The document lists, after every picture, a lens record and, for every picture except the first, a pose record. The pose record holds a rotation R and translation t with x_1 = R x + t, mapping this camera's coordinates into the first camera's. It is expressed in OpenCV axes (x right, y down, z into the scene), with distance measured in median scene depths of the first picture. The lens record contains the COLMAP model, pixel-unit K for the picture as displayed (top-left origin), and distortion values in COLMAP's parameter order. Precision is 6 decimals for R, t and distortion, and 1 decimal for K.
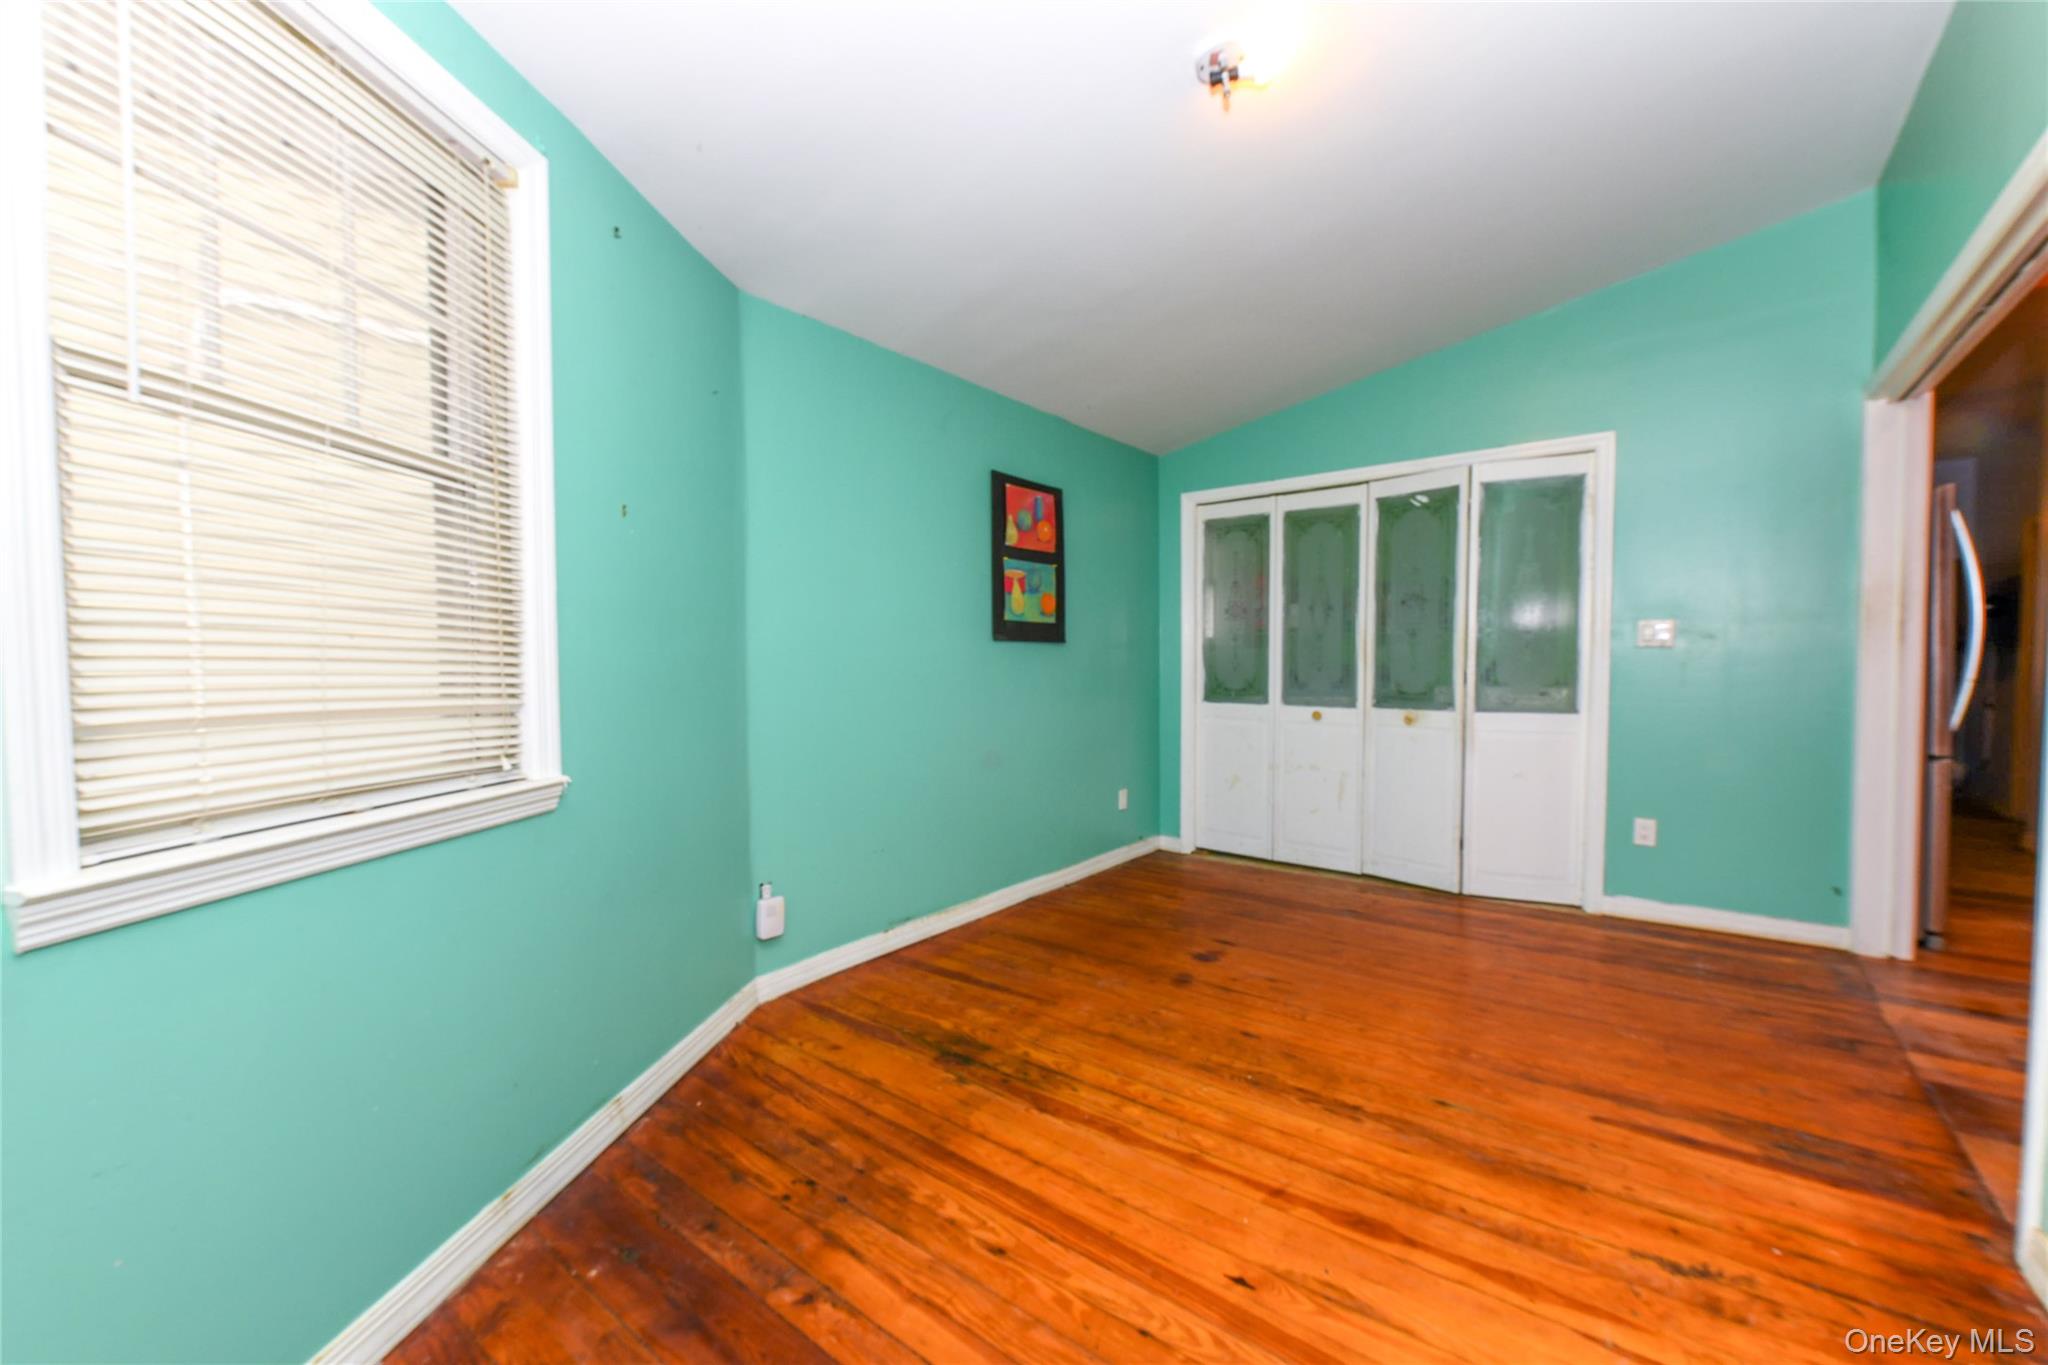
lens RADIAL K [[841.1, 0, 1018.0], [0, 841.1, 681.2], [0, 0, 1]] dist [-0.000847, -0.001123]
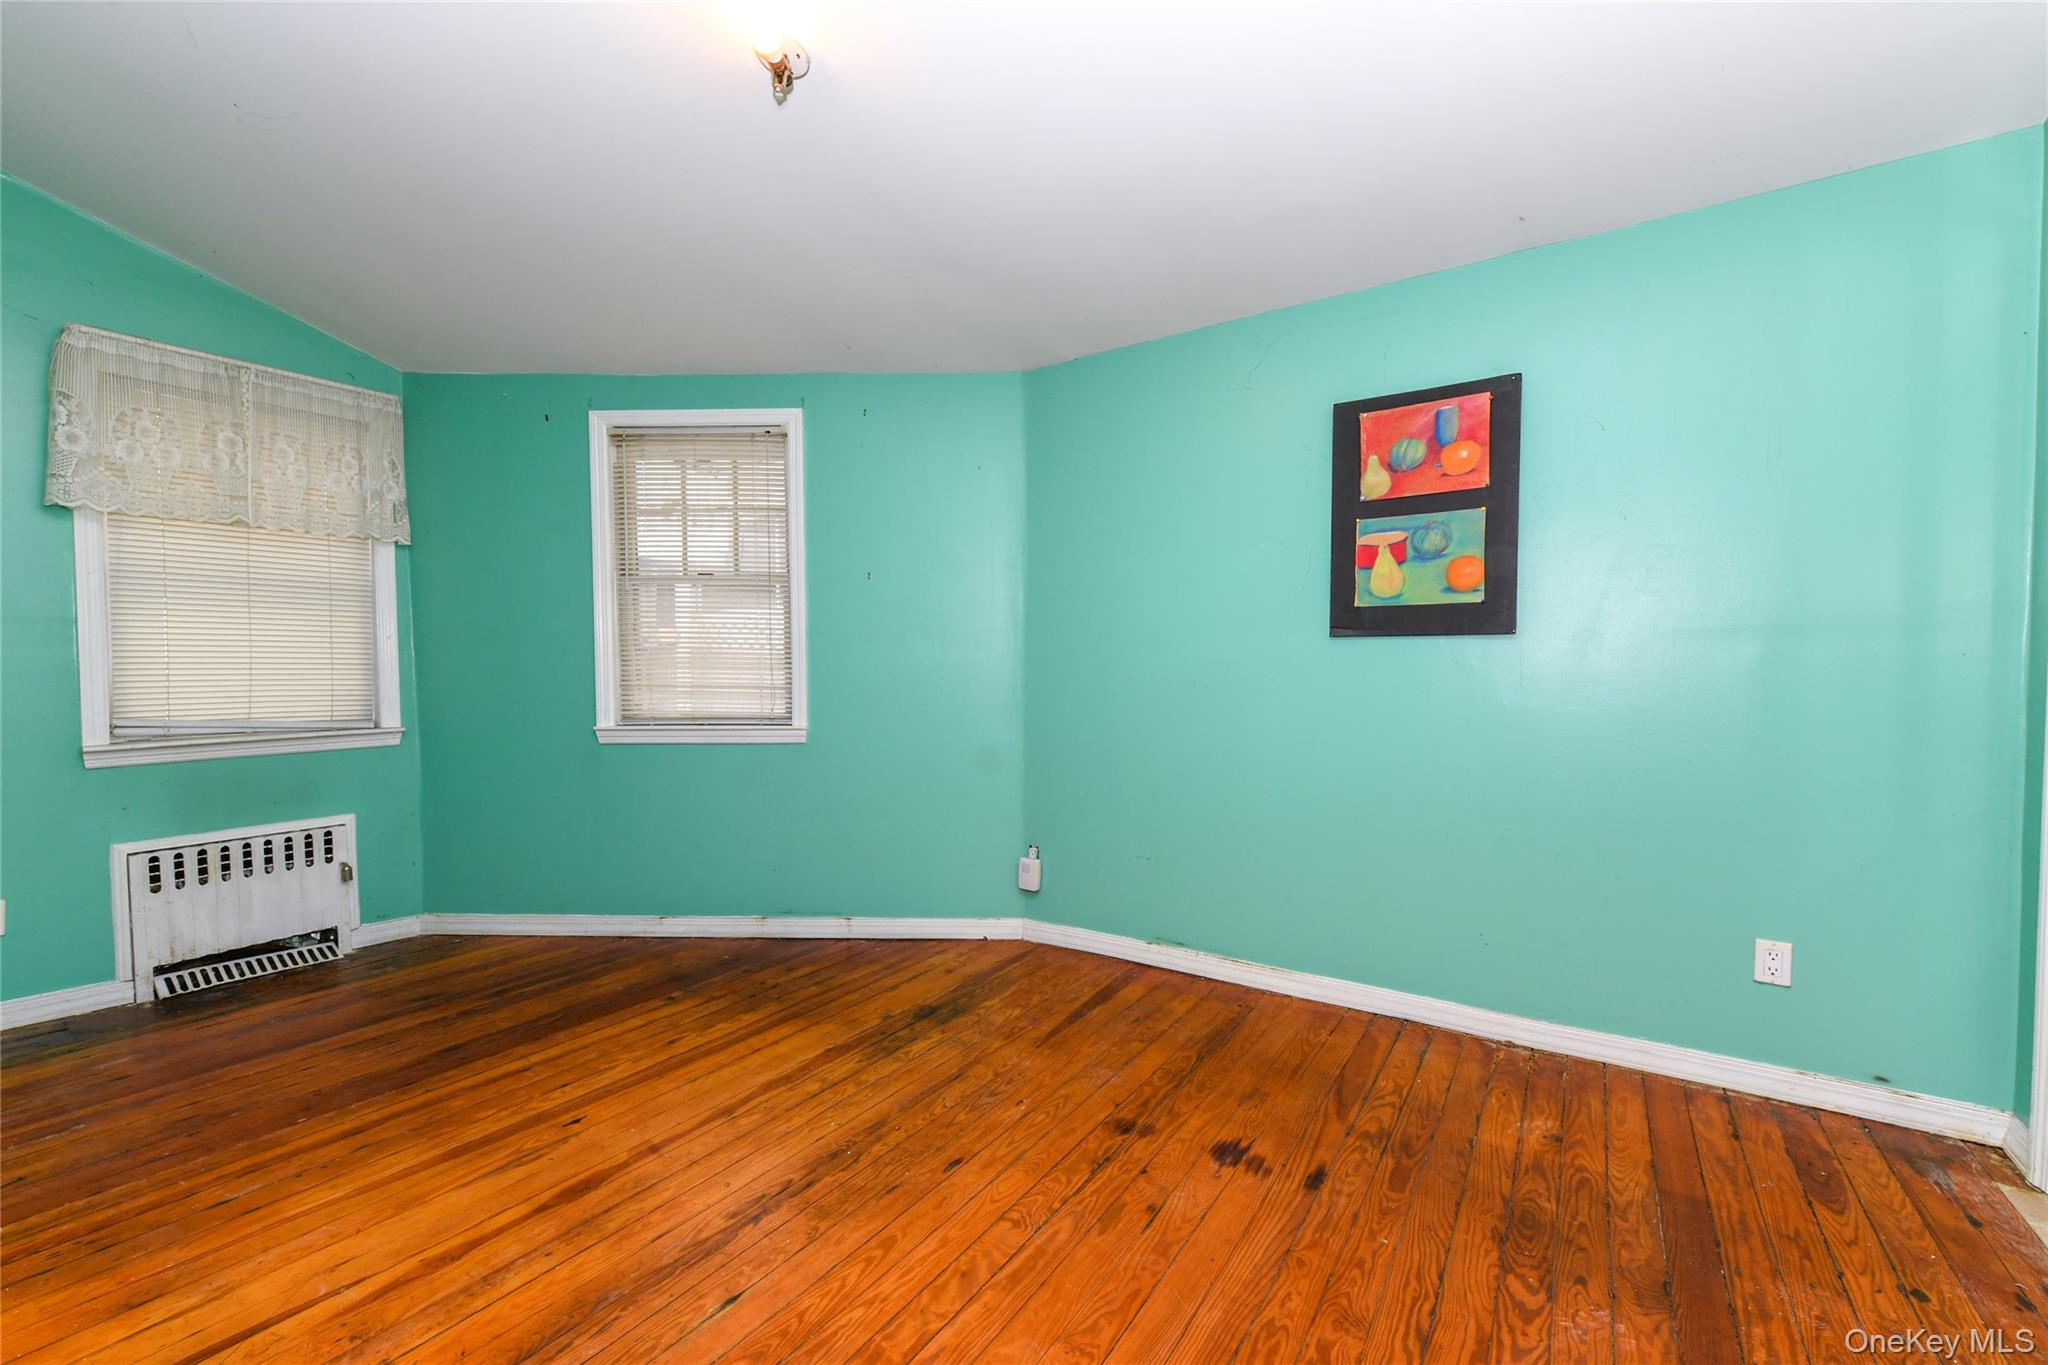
lens RADIAL K [[841.1, 0, 1017.3], [0, 841.1, 687.5], [0, 0, 1]] dist [-0.000847, -0.001123]
pose [[0.051962, 0.031407, -0.998155, 1.028200], [-0.019476, 0.999347, 0.030430, -0.031472], [0.998459, 0.017858, 0.052540, 1.019348]]
